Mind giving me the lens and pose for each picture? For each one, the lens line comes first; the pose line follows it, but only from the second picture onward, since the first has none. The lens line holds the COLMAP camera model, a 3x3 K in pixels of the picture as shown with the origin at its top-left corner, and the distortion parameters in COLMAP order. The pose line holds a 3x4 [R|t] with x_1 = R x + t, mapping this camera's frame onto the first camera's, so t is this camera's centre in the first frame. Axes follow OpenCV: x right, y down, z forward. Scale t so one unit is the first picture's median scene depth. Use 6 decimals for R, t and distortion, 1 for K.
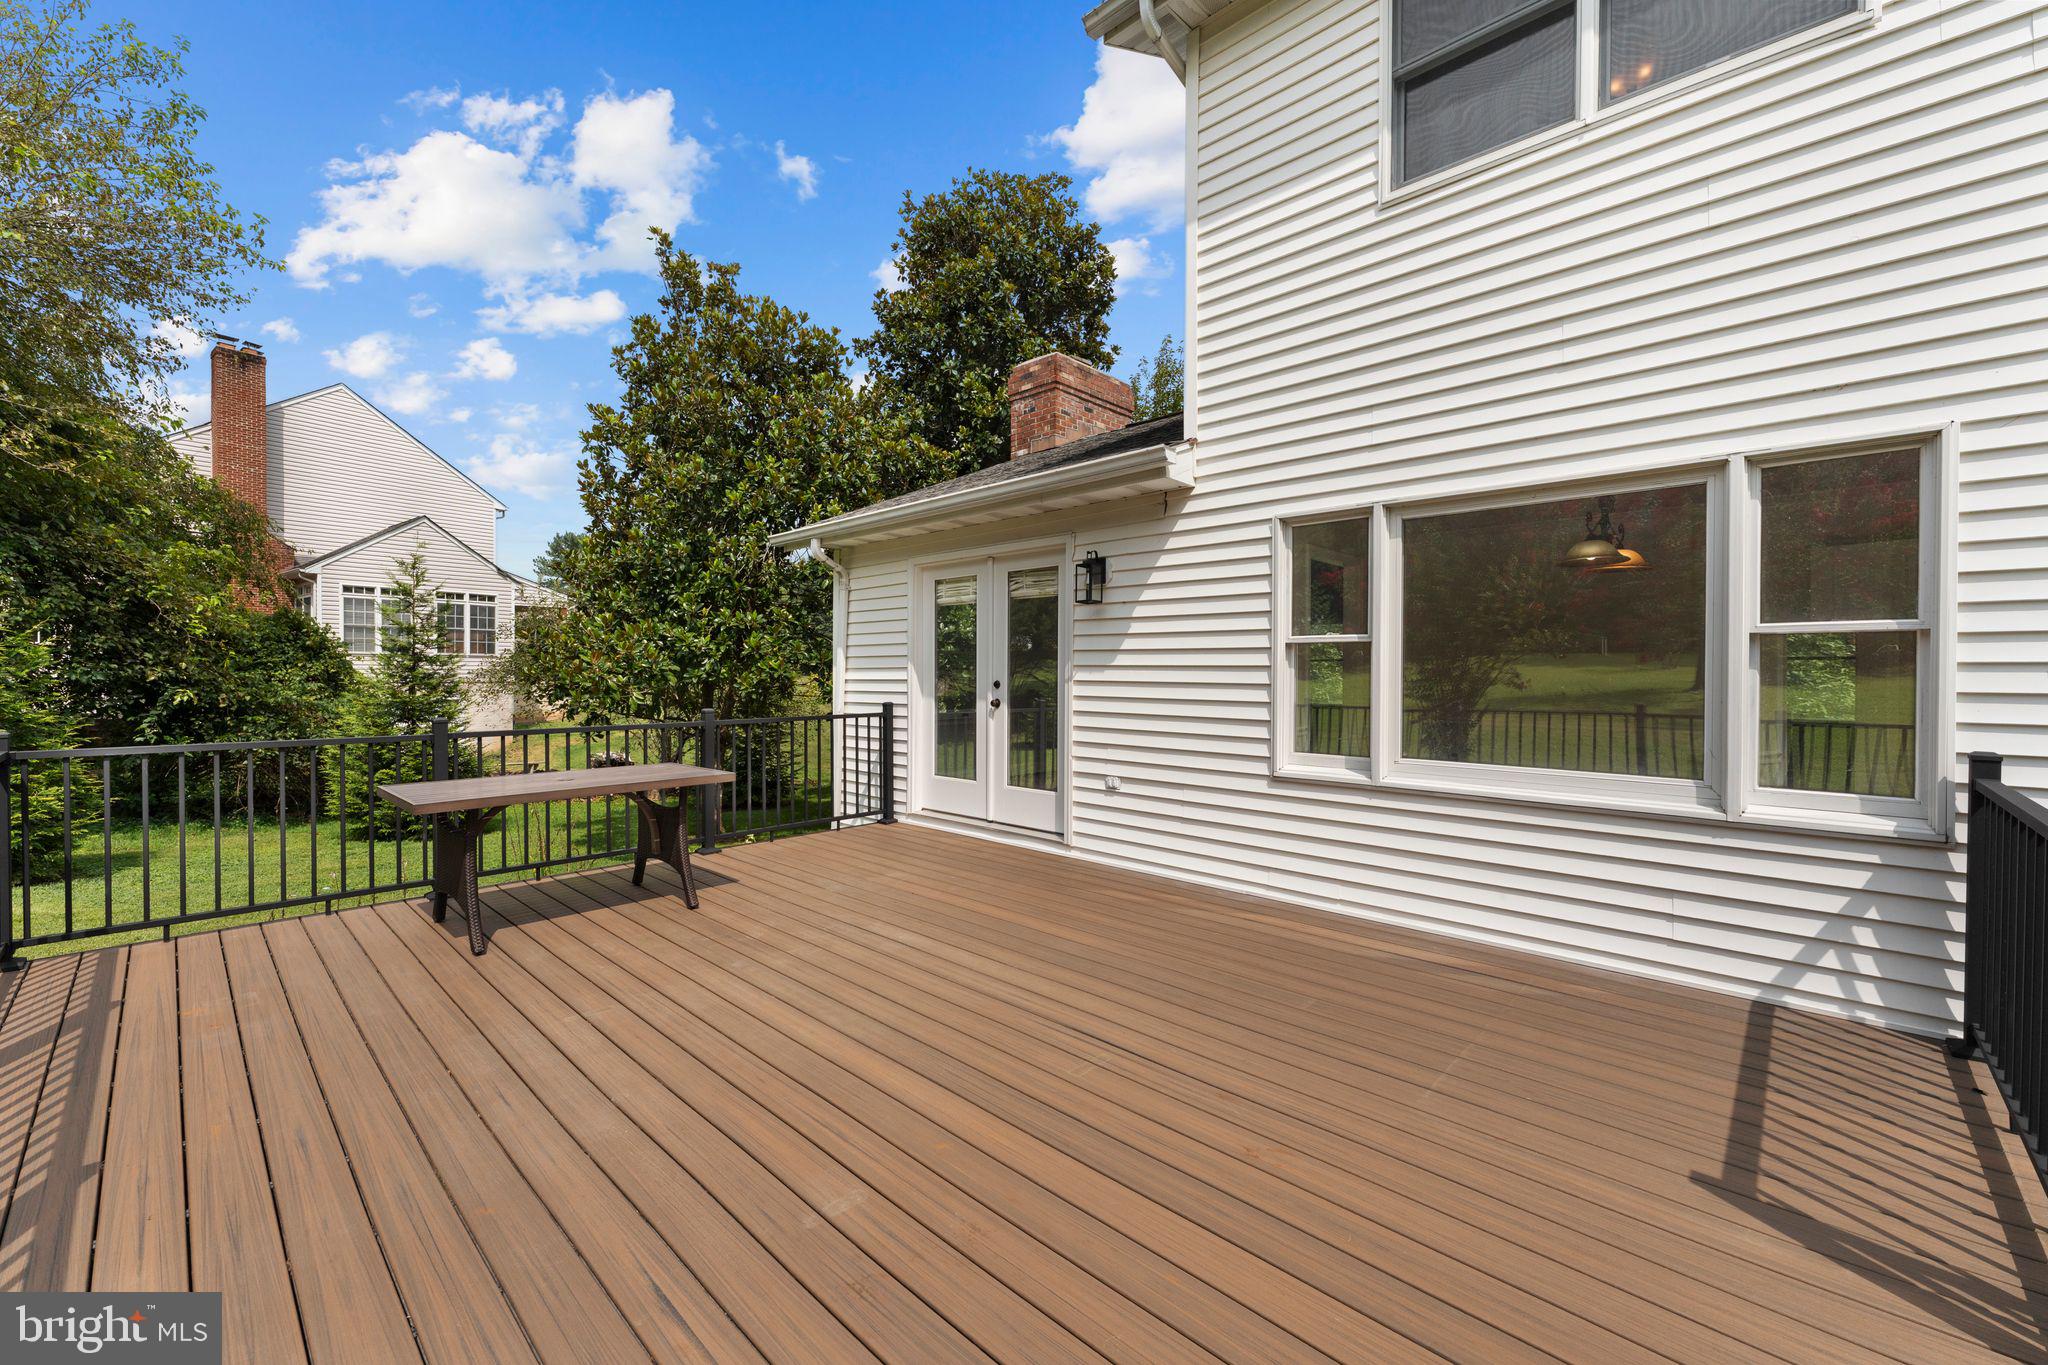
lens RADIAL K [[821.8, 0, 1026.6], [0, 821.8, 680.5], [0, 0, 1]] dist [0.001842, 0.000232]
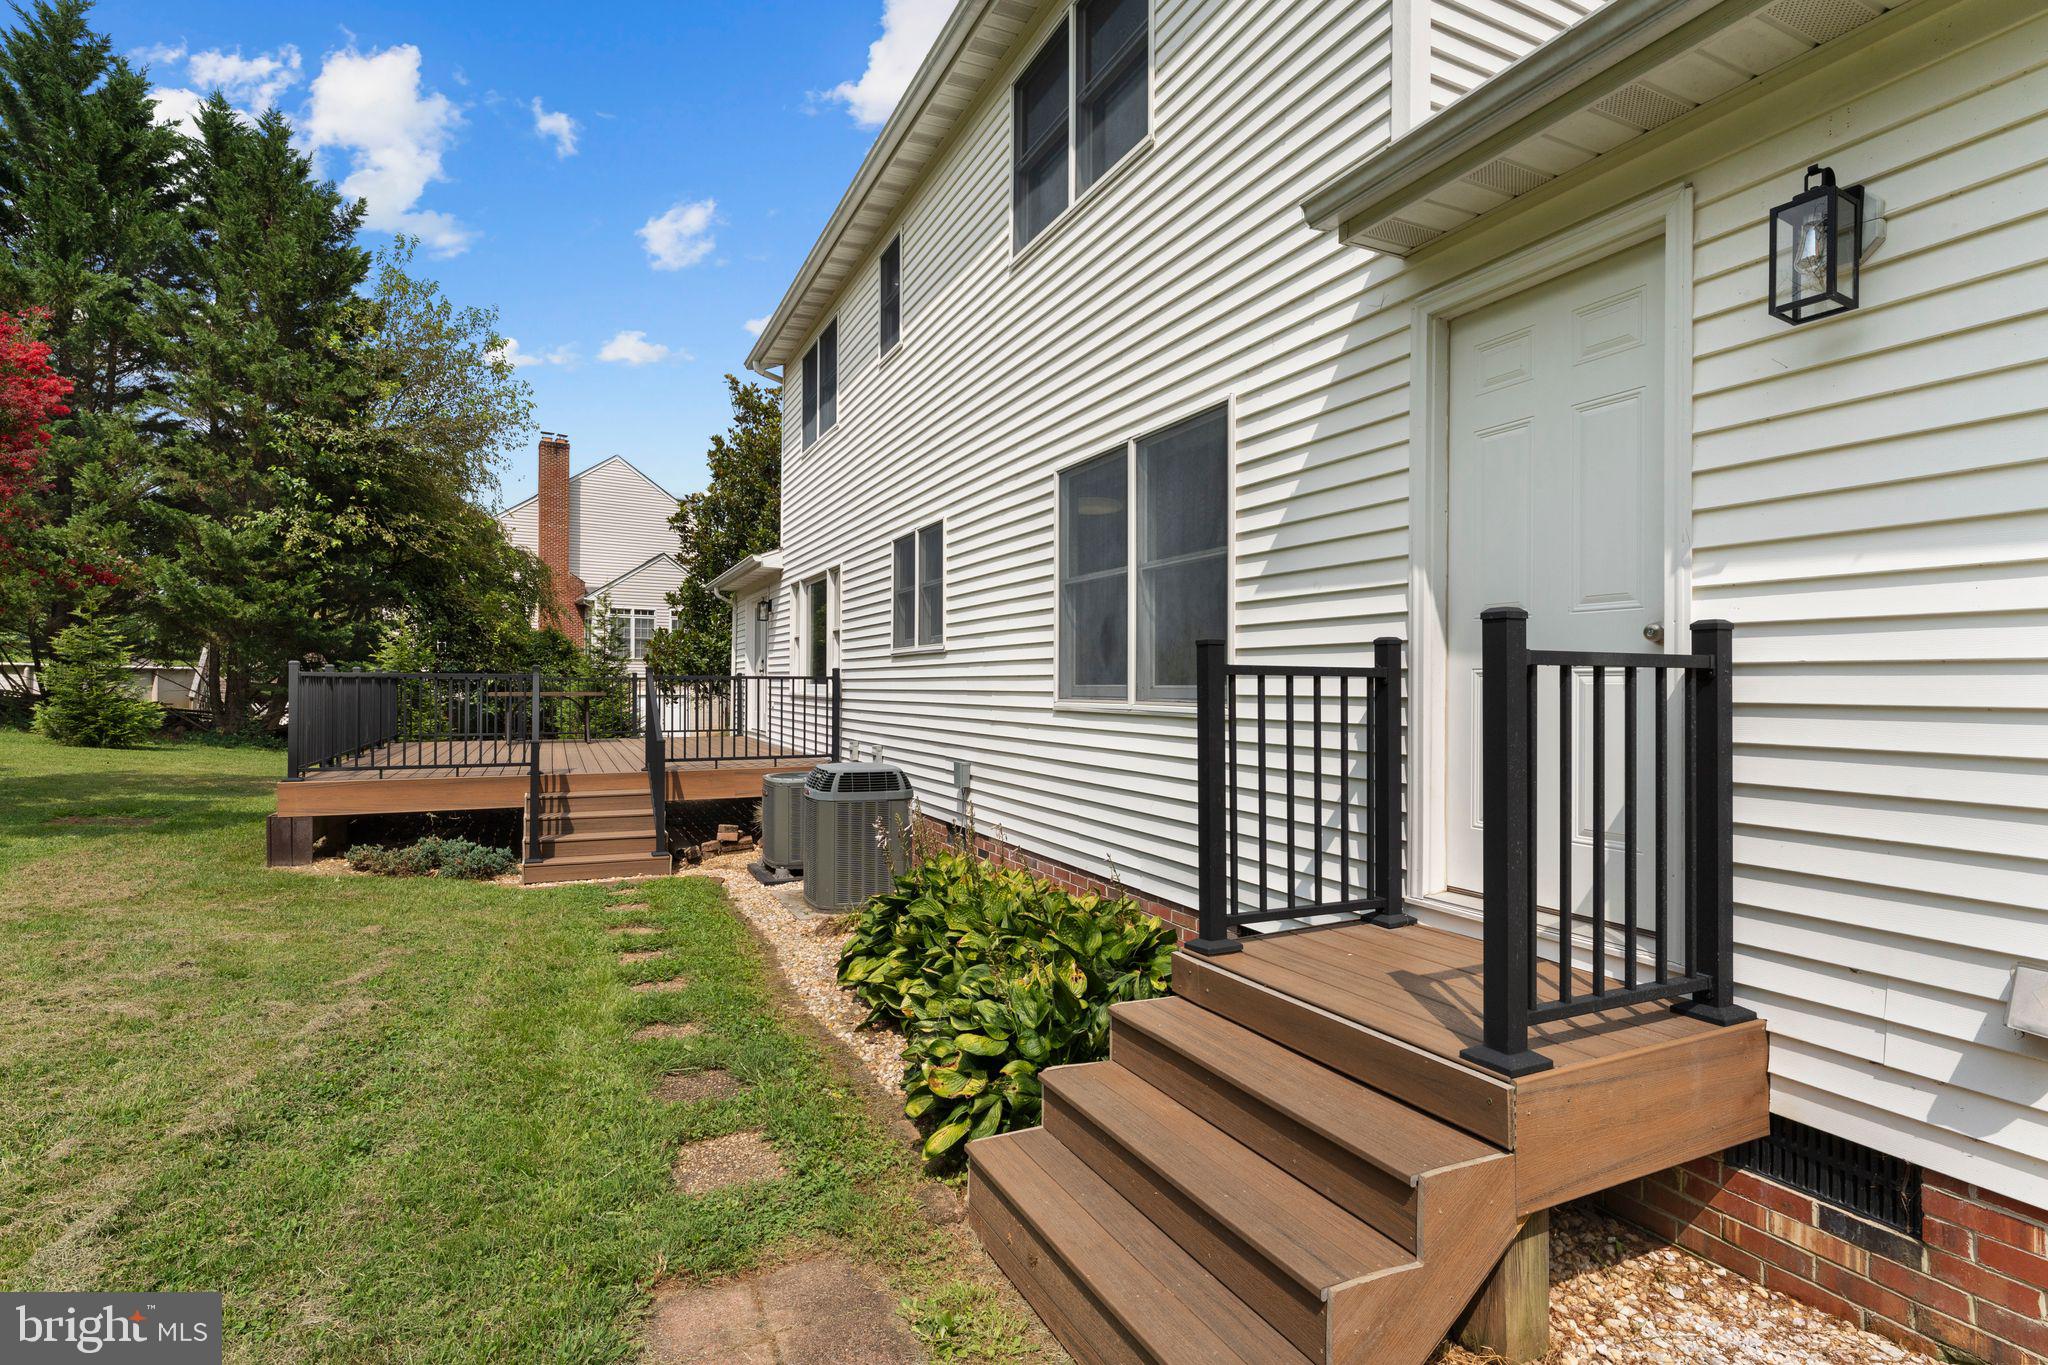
lens RADIAL K [[980.1, 0, 1017.3], [0, 980.1, 683.5], [0, 0, 1]] dist [0.000065, 0.000075]
pose [[0.934200, 0.001942, -0.356745, 0.781712], [-0.006406, 0.999915, -0.011332, 0.045577], [0.356692, 0.012871, 0.934133, -0.558994]]
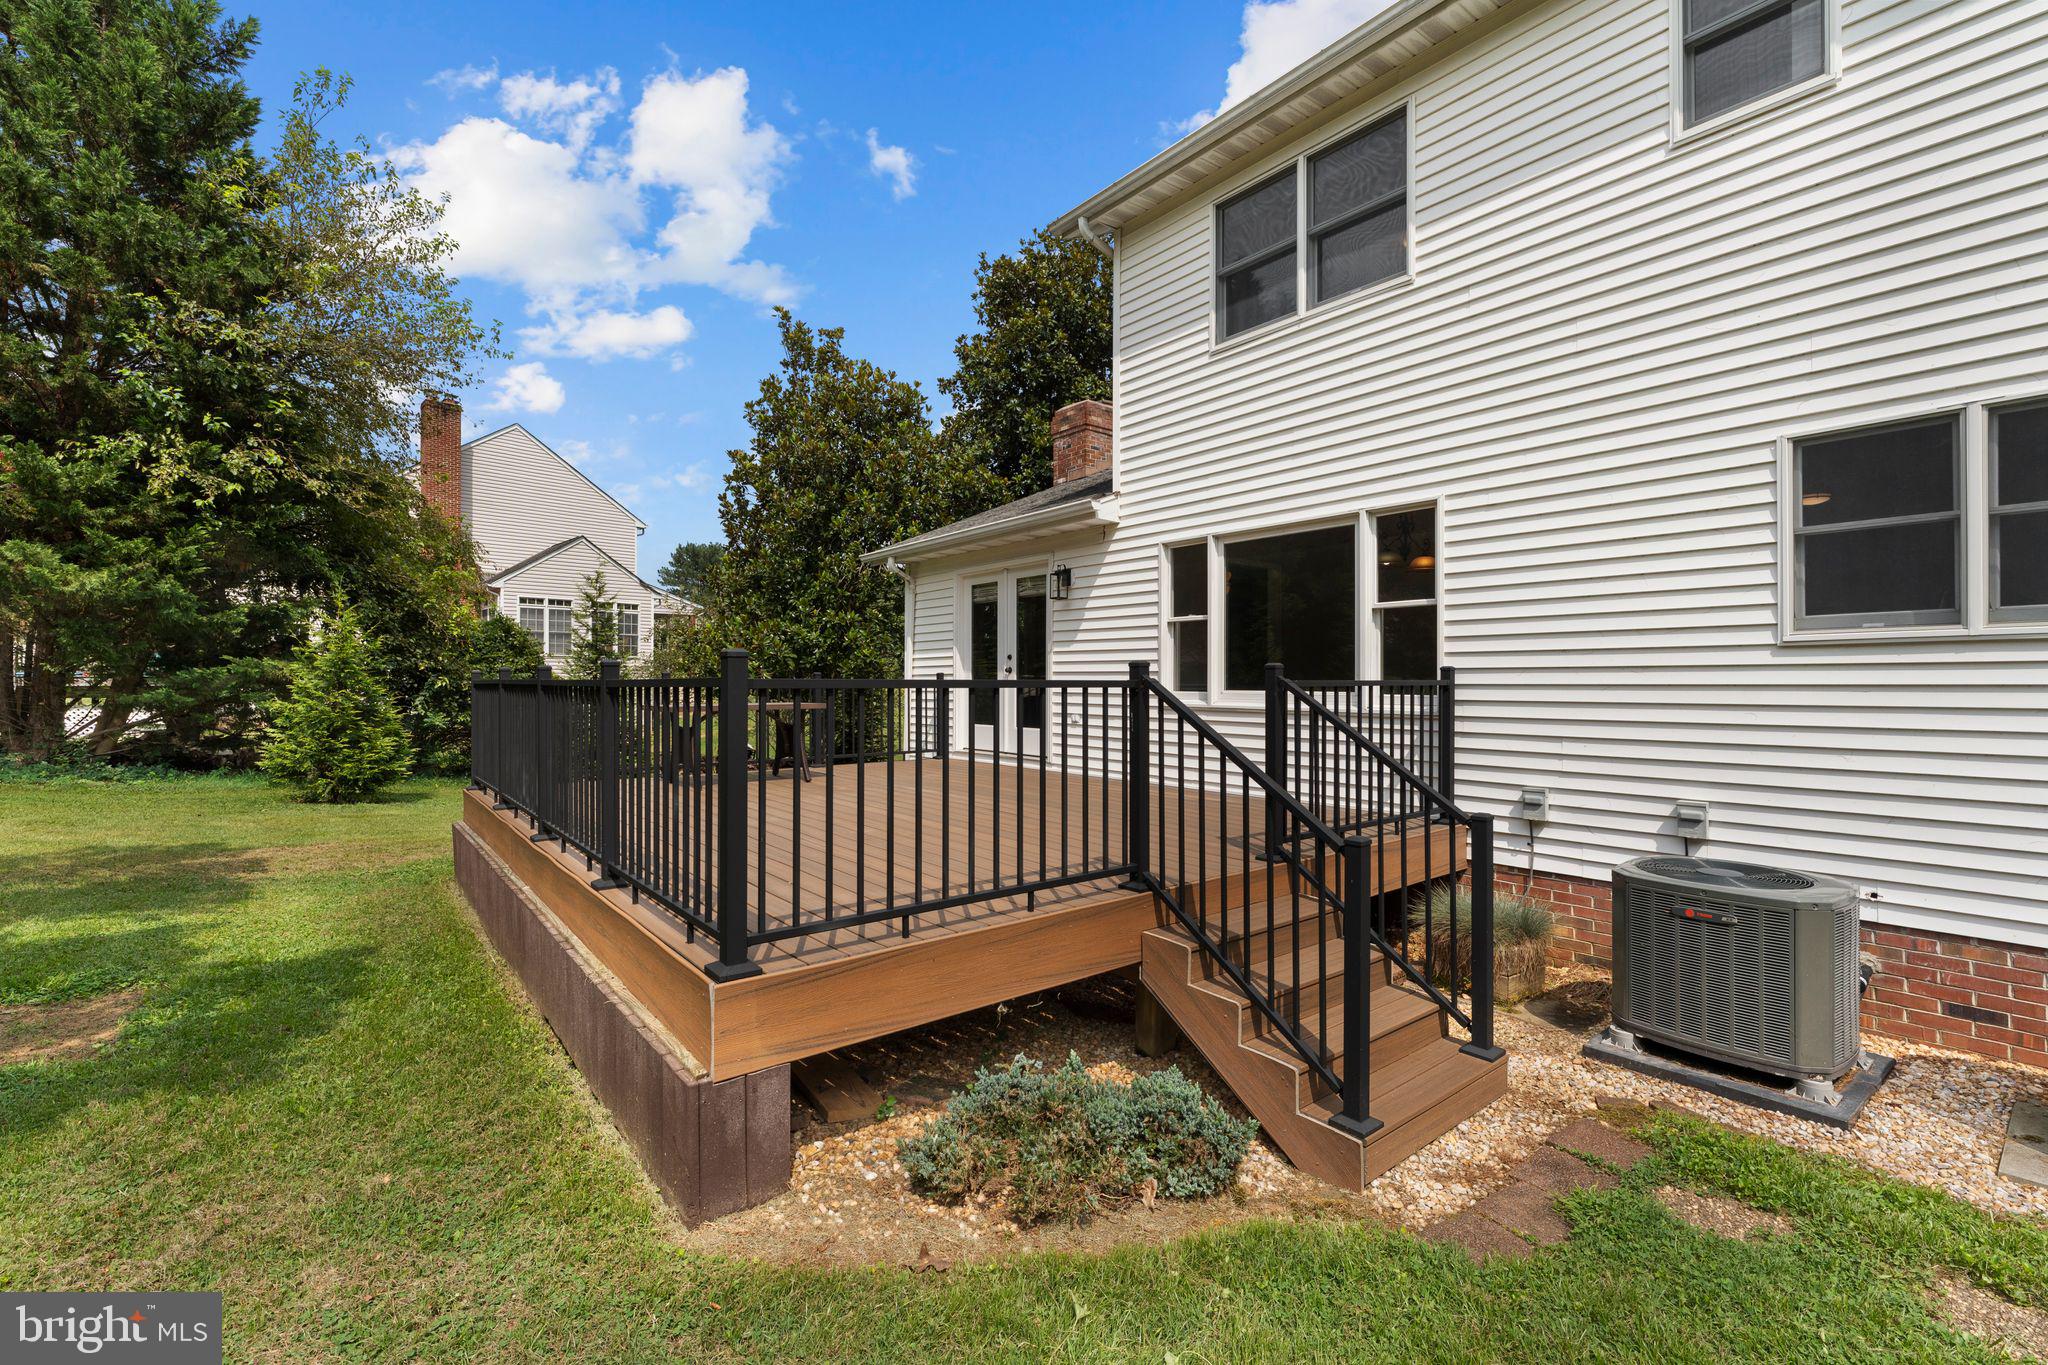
lens RADIAL K [[875.4, 0, 1029.3], [0, 875.4, 680.0], [0, 0, 1]] dist [-0.000430, -0.000683]
pose [[0.990952, -0.002704, -0.134192, 0.115410], [0.001322, 0.999945, -0.010392, 0.034456], [0.134213, 0.010121, 0.990901, -0.291427]]
